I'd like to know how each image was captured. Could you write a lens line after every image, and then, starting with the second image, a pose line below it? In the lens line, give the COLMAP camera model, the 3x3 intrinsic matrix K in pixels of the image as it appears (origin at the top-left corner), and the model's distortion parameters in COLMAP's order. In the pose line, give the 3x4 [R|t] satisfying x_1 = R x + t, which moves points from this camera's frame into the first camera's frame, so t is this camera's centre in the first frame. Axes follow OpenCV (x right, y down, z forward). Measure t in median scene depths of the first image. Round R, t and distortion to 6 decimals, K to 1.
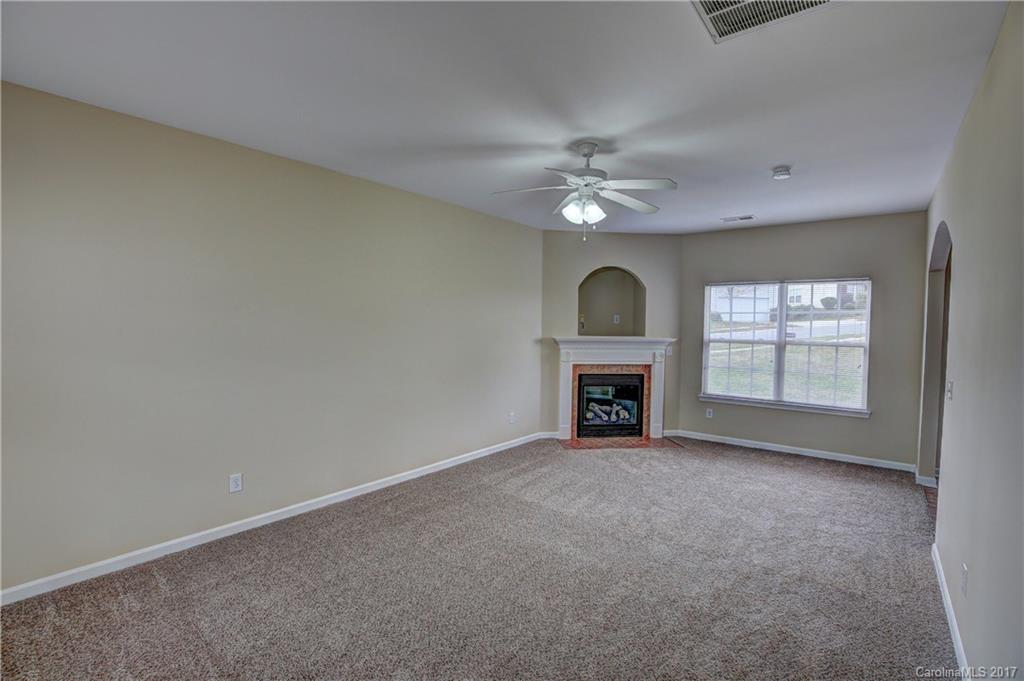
lens RADIAL K [[465.6, 0, 508.5], [0, 465.6, 340.6], [0, 0, 1]] dist [-0.036885, 0.006702]
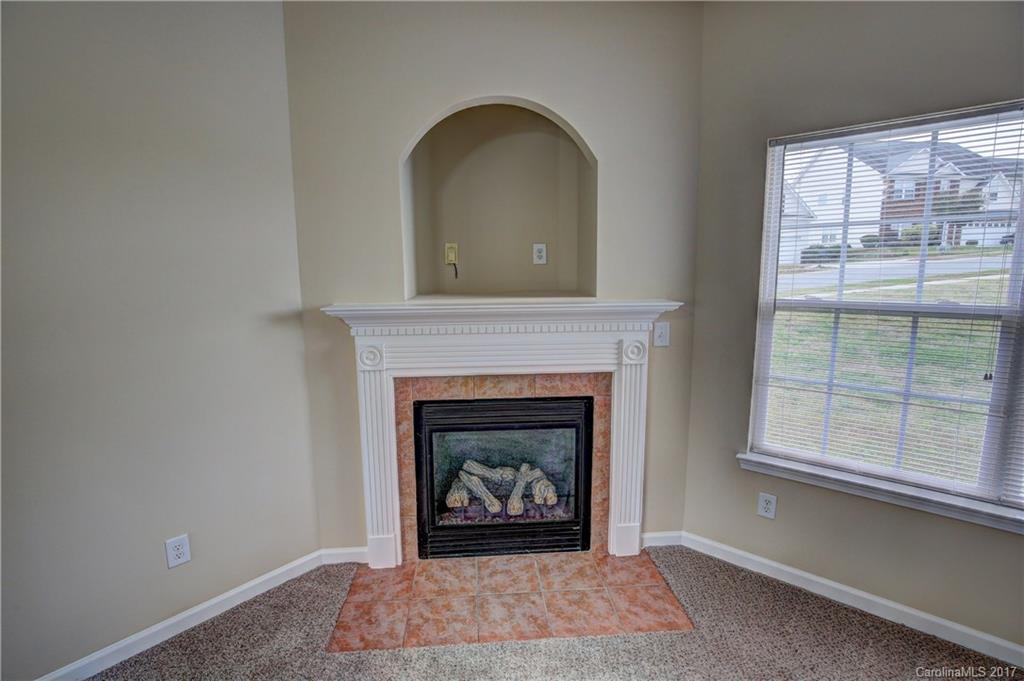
lens RADIAL K [[465.6, 0, 508.5], [0, 465.6, 340.6], [0, 0, 1]] dist [-0.036885, 0.006702]
pose [[0.999172, -0.015992, -0.037412, 0.239405], [0.019975, 0.993883, 0.108619, -0.015994], [0.035446, -0.109276, 0.993379, 0.629615]]
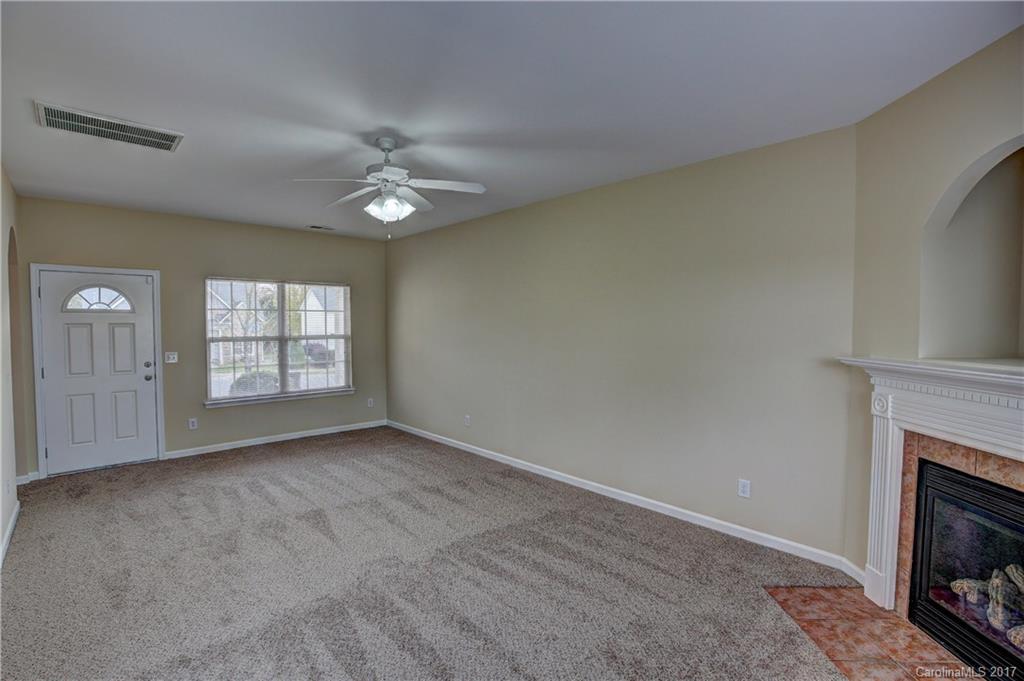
lens RADIAL K [[465.6, 0, 508.5], [0, 465.6, 340.6], [0, 0, 1]] dist [-0.036885, 0.006702]
pose [[-0.133356, 0.024482, -0.990766, 0.555481], [-0.039246, 0.998780, 0.029963, -0.022004], [0.990291, 0.042879, -0.132232, 0.703843]]
